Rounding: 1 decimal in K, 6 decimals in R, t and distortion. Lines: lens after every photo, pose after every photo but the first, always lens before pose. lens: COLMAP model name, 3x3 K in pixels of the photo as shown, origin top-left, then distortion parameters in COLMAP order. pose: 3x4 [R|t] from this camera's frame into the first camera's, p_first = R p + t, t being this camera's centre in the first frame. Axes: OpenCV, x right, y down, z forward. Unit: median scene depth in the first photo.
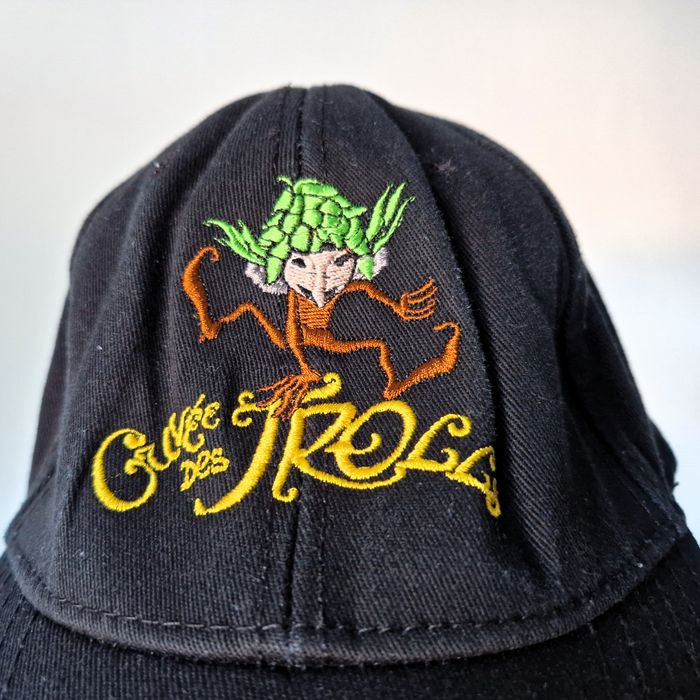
lens RADIAL K [[741.8, 0, 360.7], [0, 741.8, 399.6], [0, 0, 1]] dist [-0.028415, 0.000000]
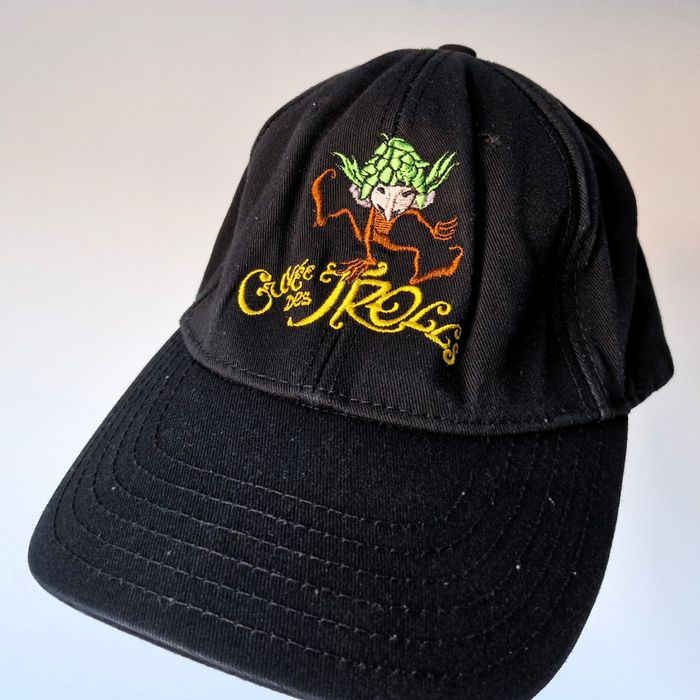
lens RADIAL K [[741.8, 0, 349.8], [0, 741.8, 349.4], [0, 0, 1]] dist [-0.028415, 0.000000]
pose [[0.954271, 0.226897, -0.194638, 0.256095], [-0.202964, 0.969778, 0.135414, -0.055849], [0.219481, -0.089717, 0.971483, -0.645466]]
